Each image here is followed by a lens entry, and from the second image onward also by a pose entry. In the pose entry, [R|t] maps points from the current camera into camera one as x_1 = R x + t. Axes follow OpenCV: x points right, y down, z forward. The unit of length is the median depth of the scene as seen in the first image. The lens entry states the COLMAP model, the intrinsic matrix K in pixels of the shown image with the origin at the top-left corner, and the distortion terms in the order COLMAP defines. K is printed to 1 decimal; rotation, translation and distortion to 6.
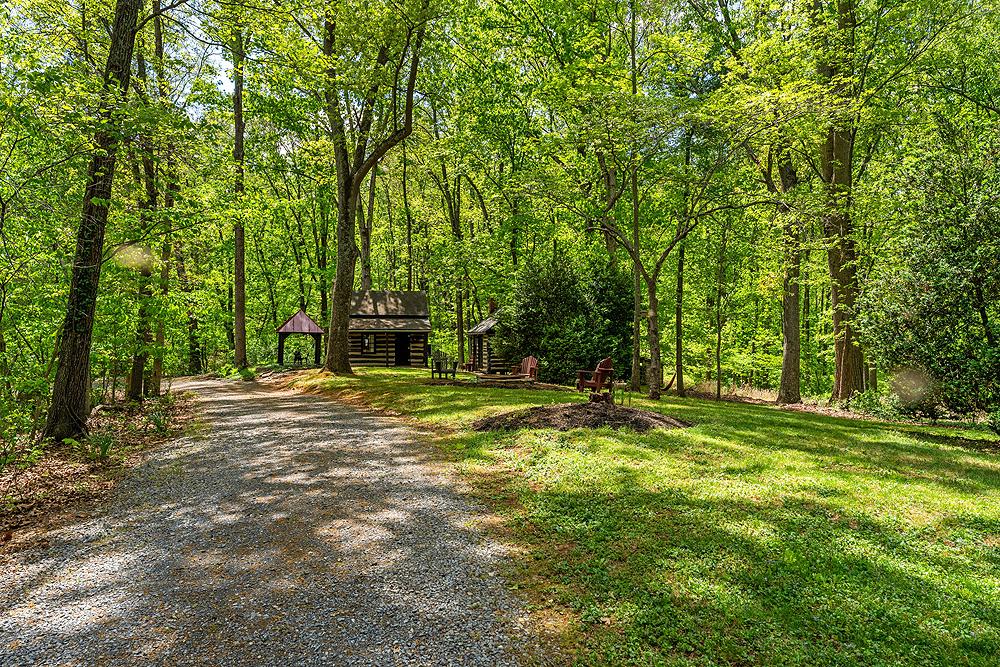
lens RADIAL K [[655.4, 0, 500.0], [0, 655.4, 333.5], [0, 0, 1]] dist [-0.001828, -0.001232]
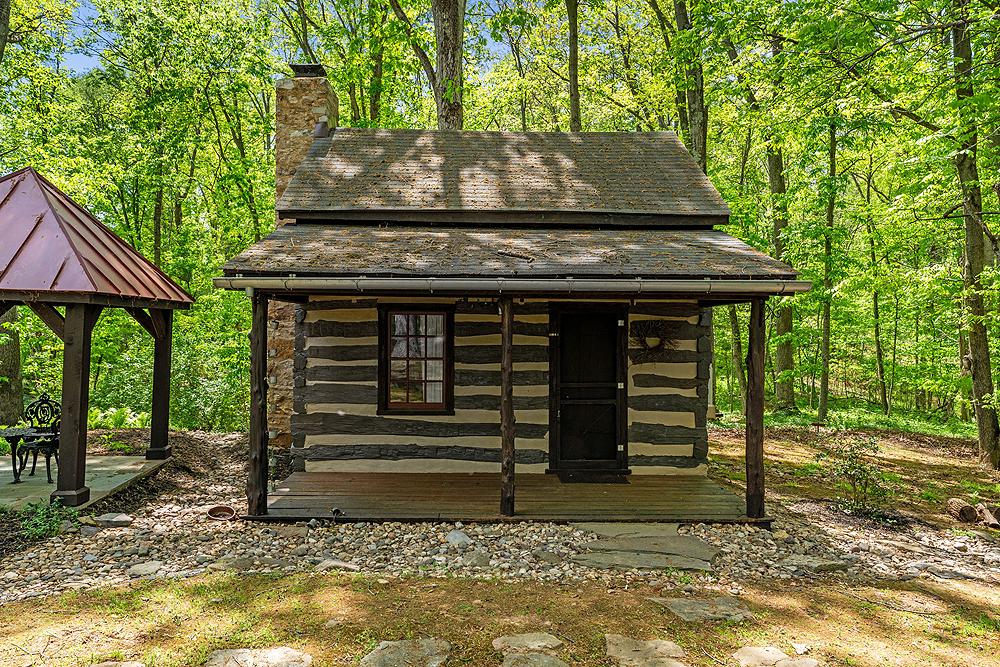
lens RADIAL K [[665.2, 0, 486.4], [0, 665.2, 331.0], [0, 0, 1]] dist [0.000679, 0.001372]
pose [[0.974642, 0.001565, -0.223763, -0.133200], [-0.002734, 0.999984, -0.004916, 0.007188], [0.223752, 0.005403, 0.974631, 0.800745]]
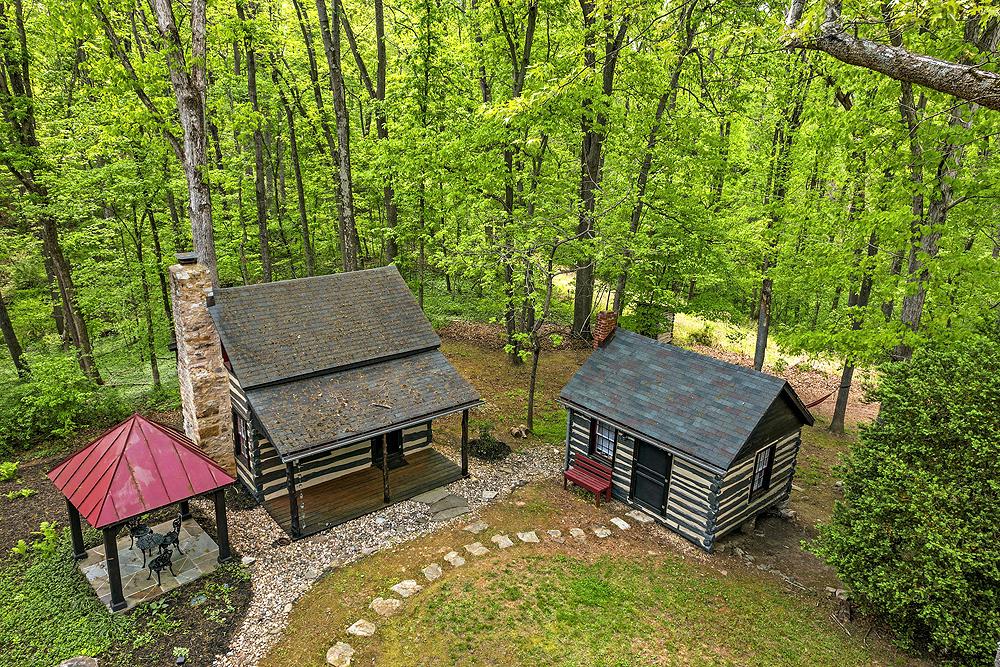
lens RADIAL K [[661.5, 0, 499.8], [0, 661.5, 343.0], [0, 0, 1]] dist [-0.044299, -0.000005]
pose [[0.904363, -0.118340, 0.410028, -0.251268], [-0.020407, 0.947694, 0.318527, -0.167790], [-0.426275, -0.296431, 0.854645, 0.614972]]
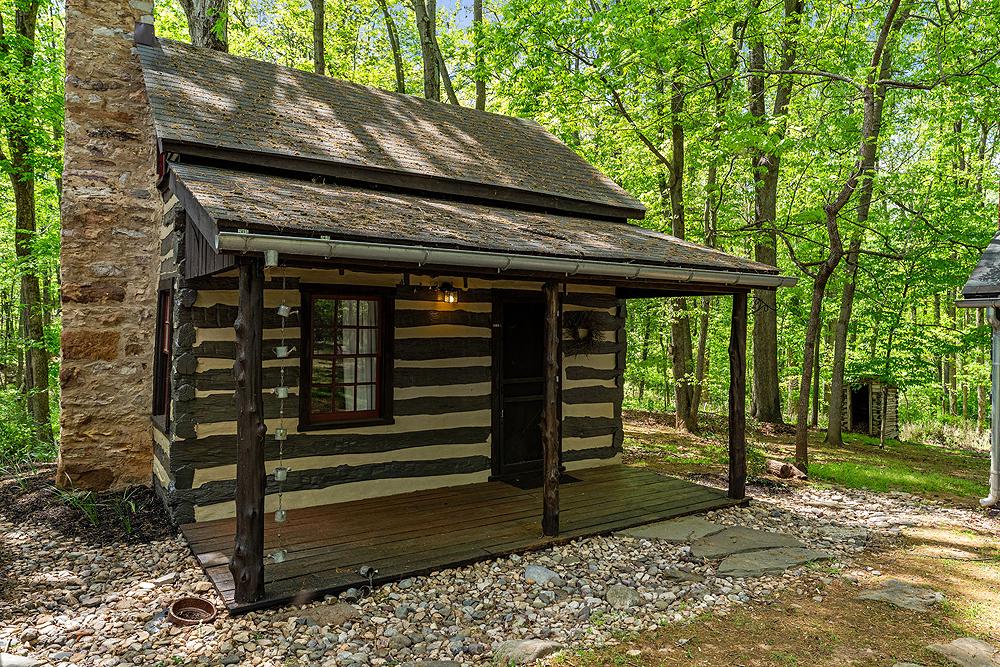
lens RADIAL K [[655.4, 0, 500.0], [0, 655.4, 333.5], [0, 0, 1]] dist [-0.001828, -0.001232]
pose [[0.943387, 0.000144, 0.331693, -0.214380], [-0.002913, 0.999965, 0.007851, 0.008031], [-0.331680, -0.008373, 0.943355, 0.833196]]
